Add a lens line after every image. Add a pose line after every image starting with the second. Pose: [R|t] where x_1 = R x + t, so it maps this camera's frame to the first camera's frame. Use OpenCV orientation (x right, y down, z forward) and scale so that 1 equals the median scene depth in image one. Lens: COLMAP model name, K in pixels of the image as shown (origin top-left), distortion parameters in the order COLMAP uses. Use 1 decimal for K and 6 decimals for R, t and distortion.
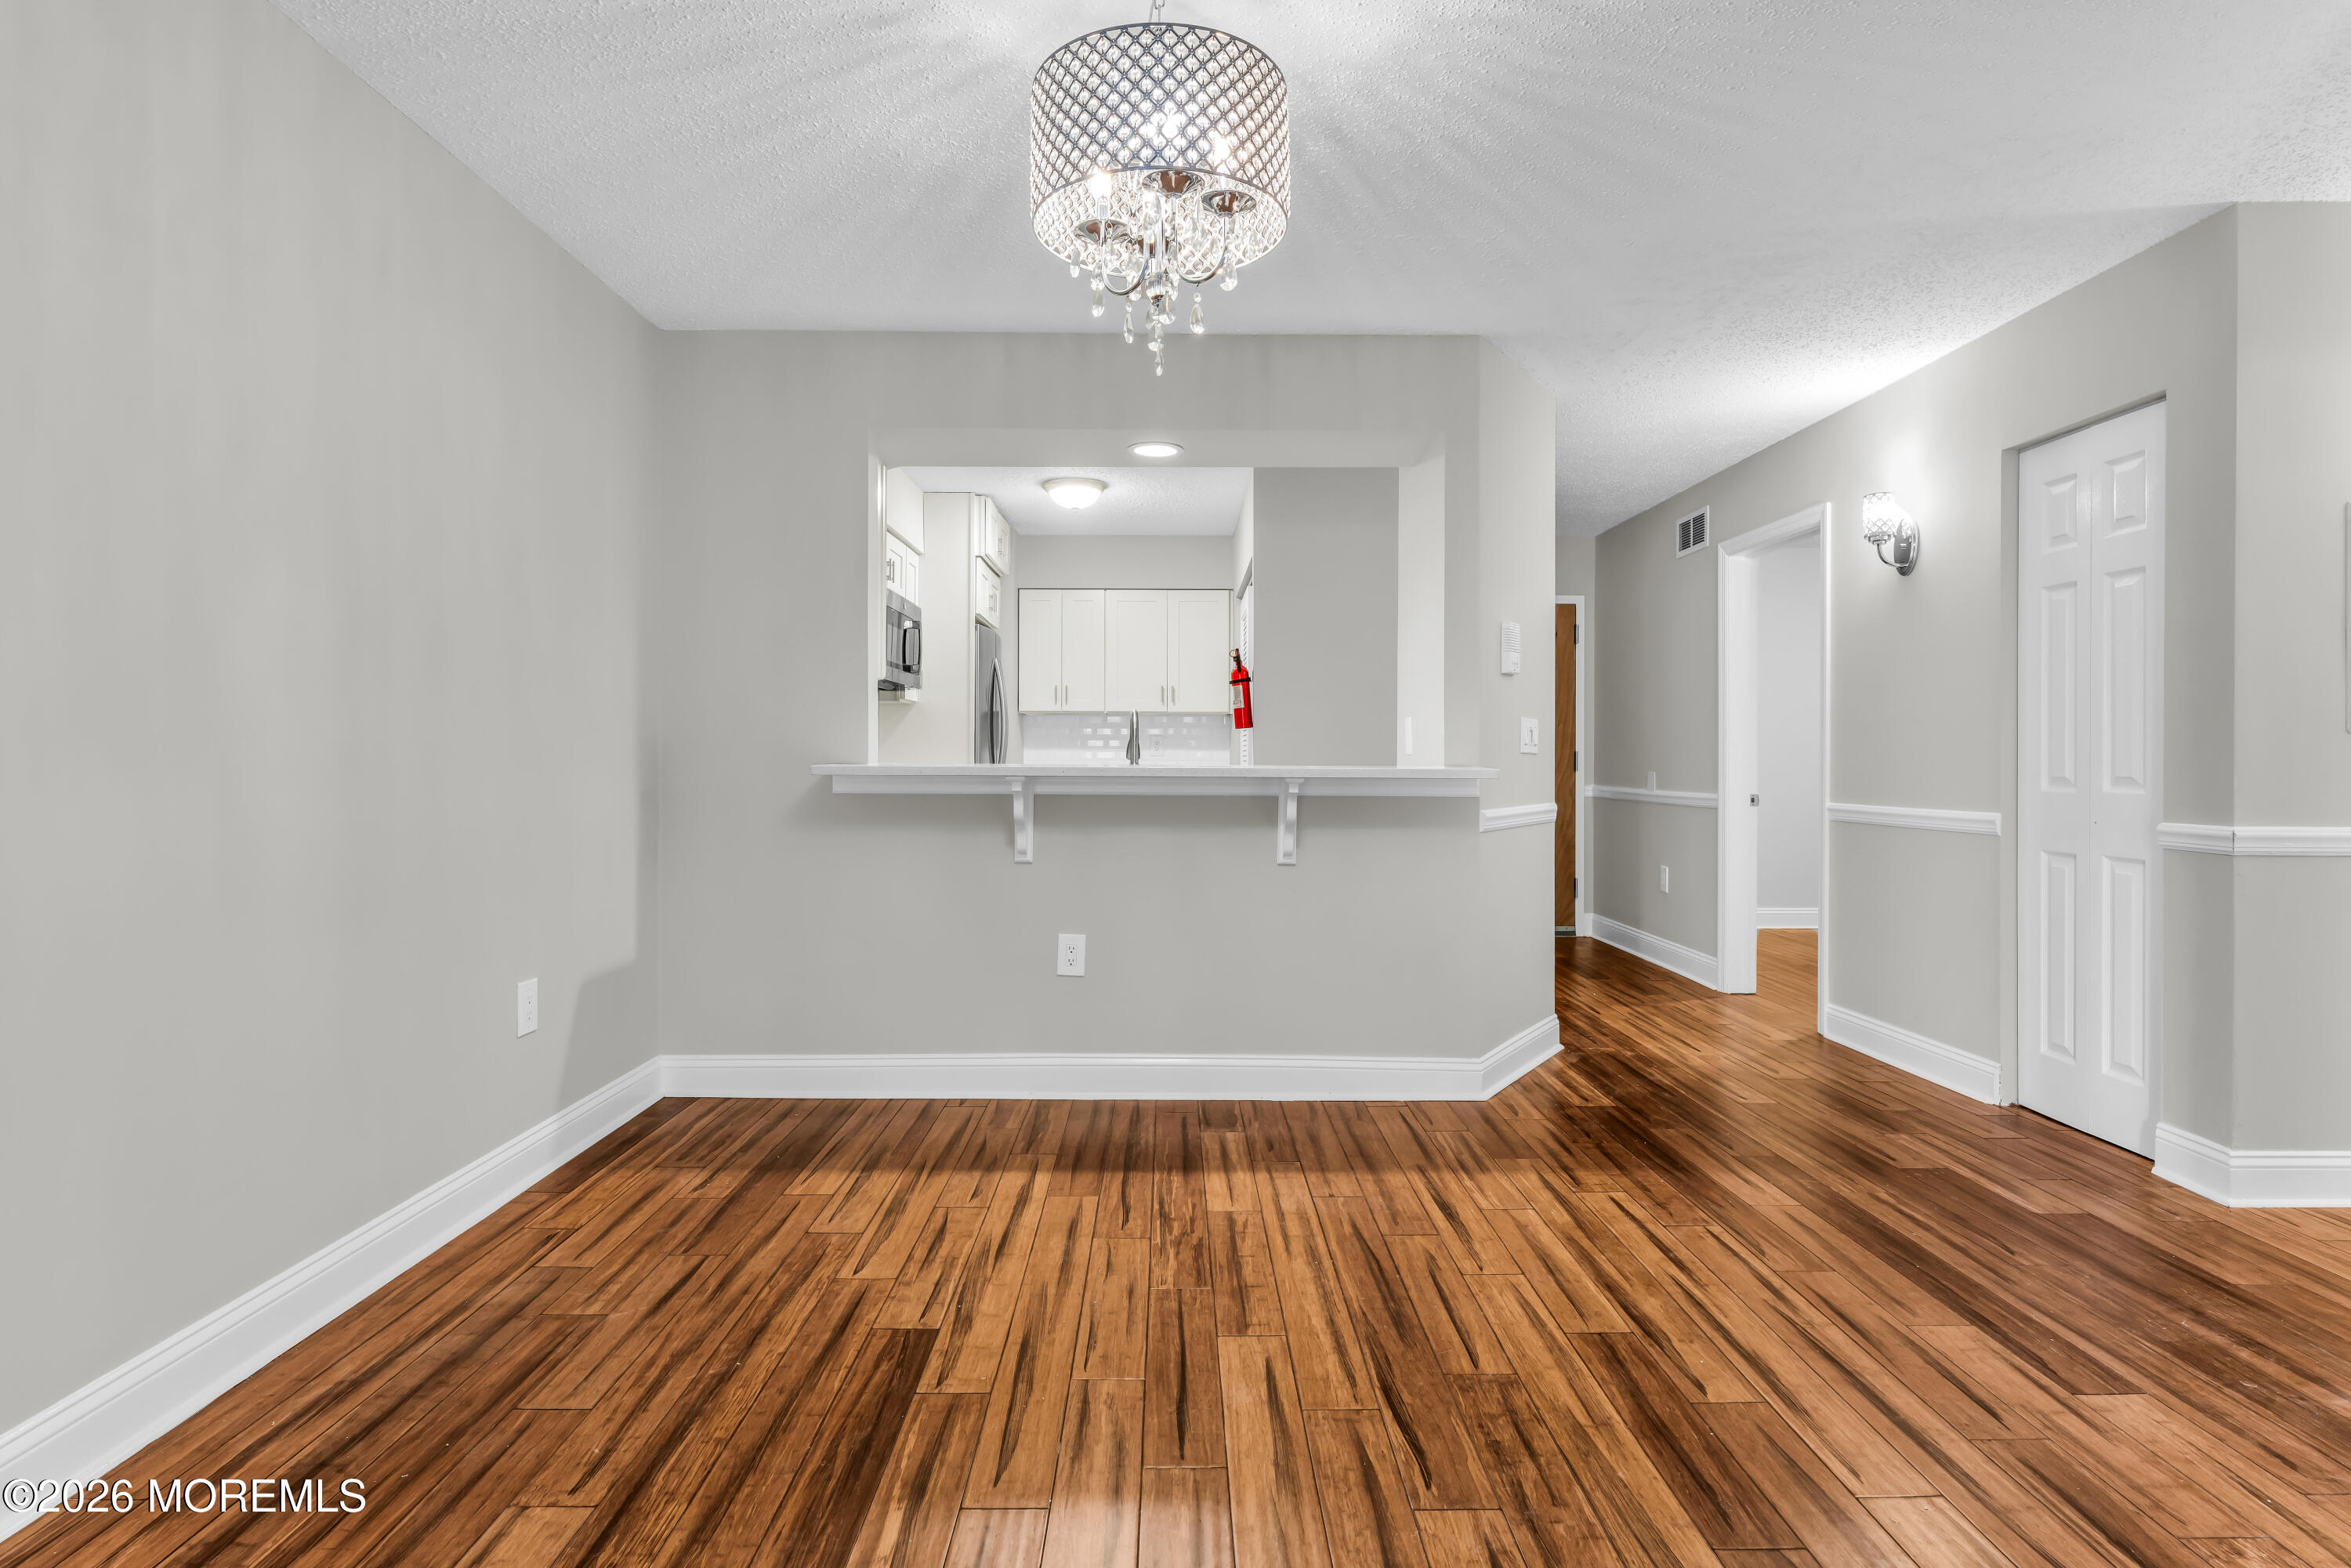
lens RADIAL K [[1177.6, 0, 1179.6], [0, 1177.6, 778.6], [0, 0, 1]] dist [0.003168, 0.000094]
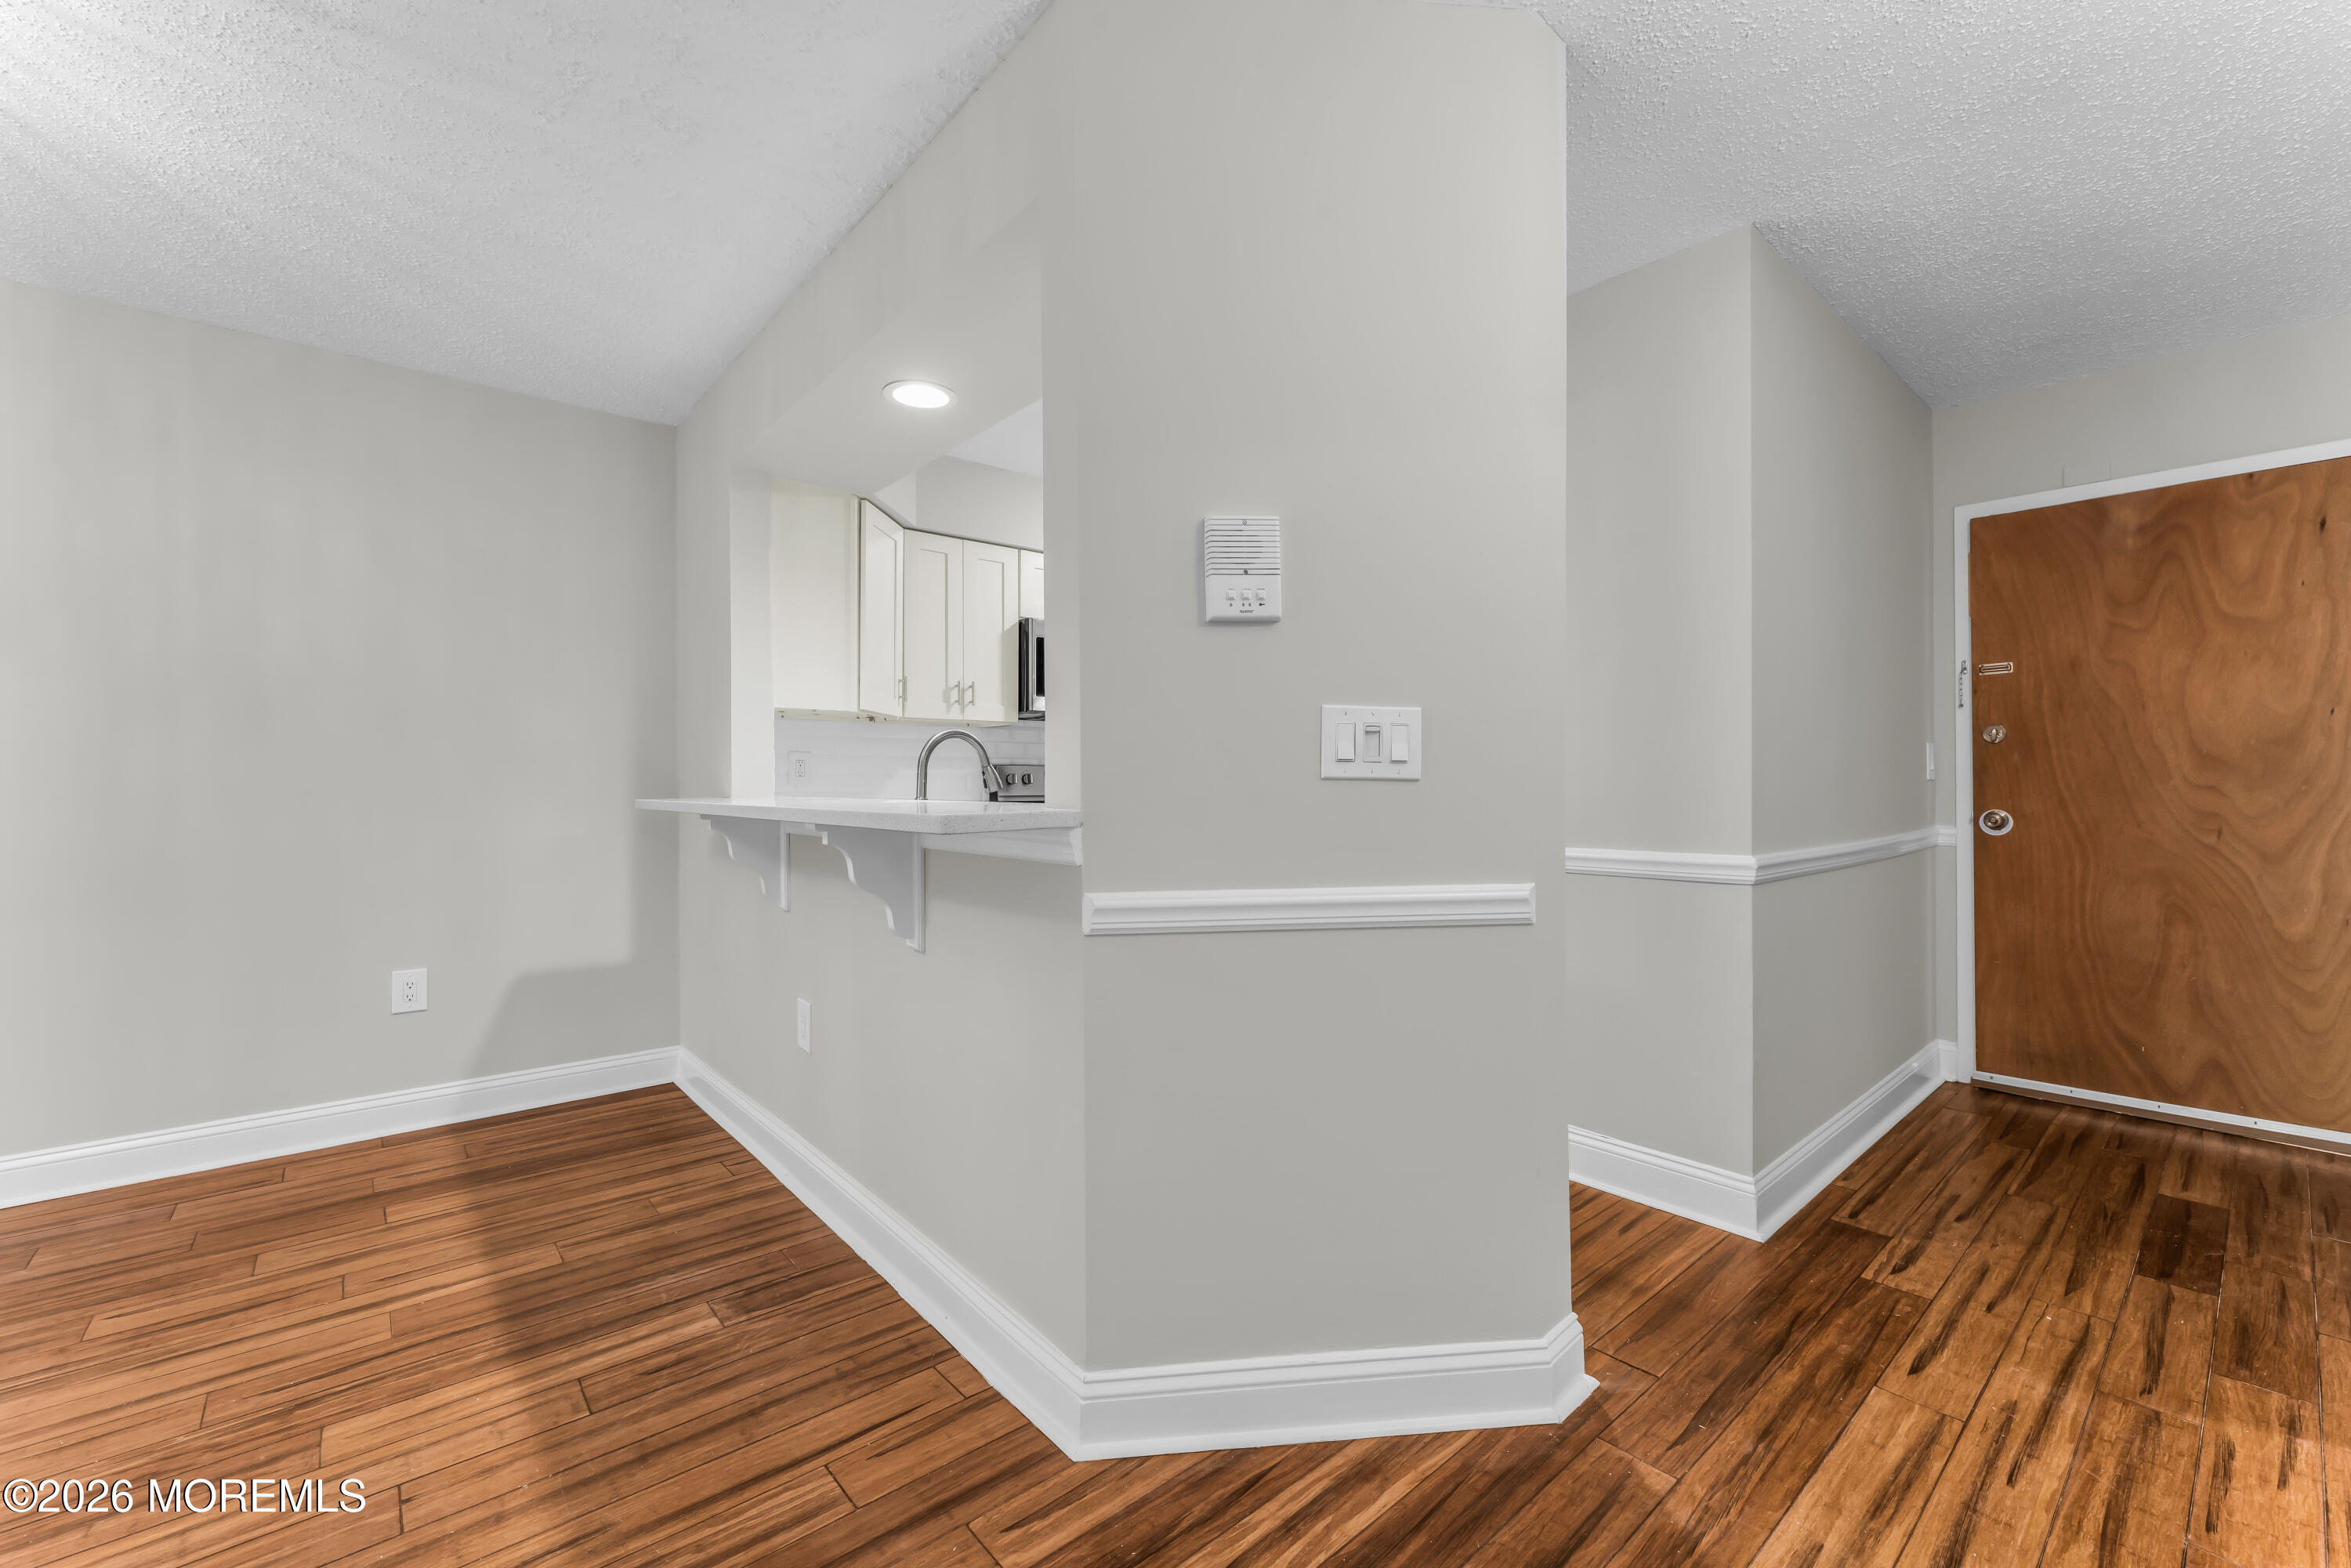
lens RADIAL K [[951.1, 0, 1172.1], [0, 951.1, 786.5], [0, 0, 1]] dist [-0.000352, -0.000481]
pose [[0.645211, -0.006213, -0.763979, 0.431228], [-0.001287, 0.999957, -0.009219, -0.010962], [0.764003, 0.006932, 0.645175, 0.546015]]
